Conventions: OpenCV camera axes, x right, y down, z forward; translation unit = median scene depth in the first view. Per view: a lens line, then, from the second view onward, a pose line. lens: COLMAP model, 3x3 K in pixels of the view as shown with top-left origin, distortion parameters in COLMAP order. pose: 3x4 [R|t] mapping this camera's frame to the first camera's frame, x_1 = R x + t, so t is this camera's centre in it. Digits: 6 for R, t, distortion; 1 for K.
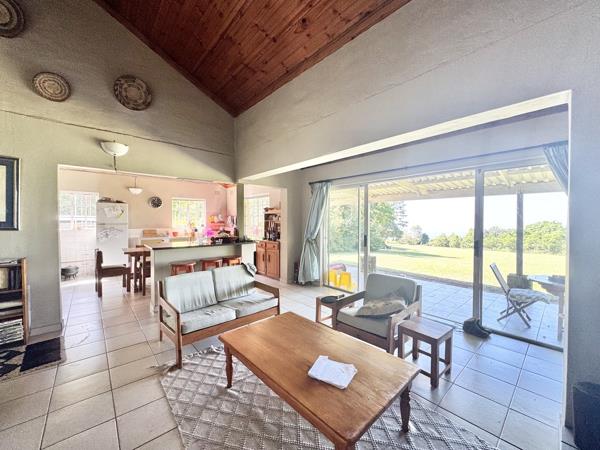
lens RADIAL K [[239.6, 0, 299.2], [0, 239.6, 225.2], [0, 0, 1]] dist [-0.000449, 0.000189]
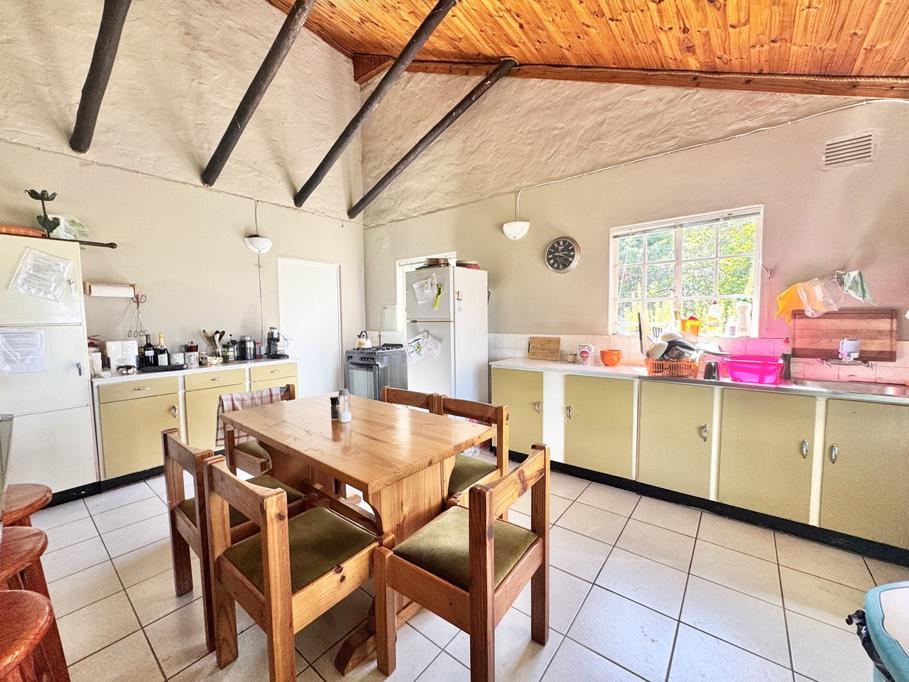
lens RADIAL K [[363.0, 0, 453.9], [0, 363.0, 340.0], [0, 0, 1]] dist [-0.000449, 0.000189]
pose [[0.178420, 0.064783, -0.981820, -0.299052], [-0.001338, 0.997845, 0.065597, -0.025495], [0.983954, -0.010390, 0.178122, 1.661090]]
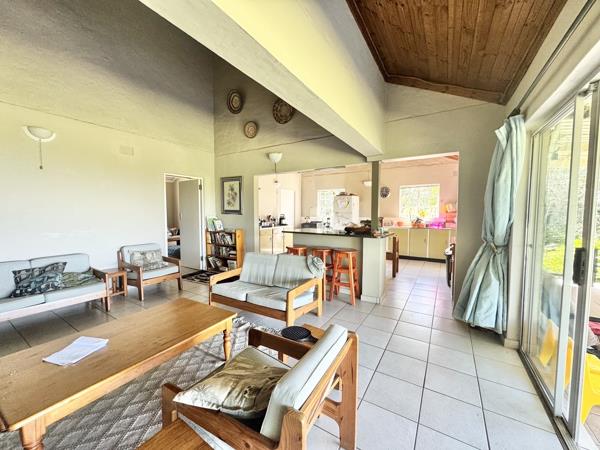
lens RADIAL K [[239.6, 0, 300.0], [0, 239.6, 225.2], [0, 0, 1]] dist [-0.000449, 0.000189]
pose [[0.290515, 0.052324, -0.955439, 0.635767], [-0.016723, 0.998629, 0.049605, 0.001765], [0.956724, 0.001567, 0.290992, 0.749043]]
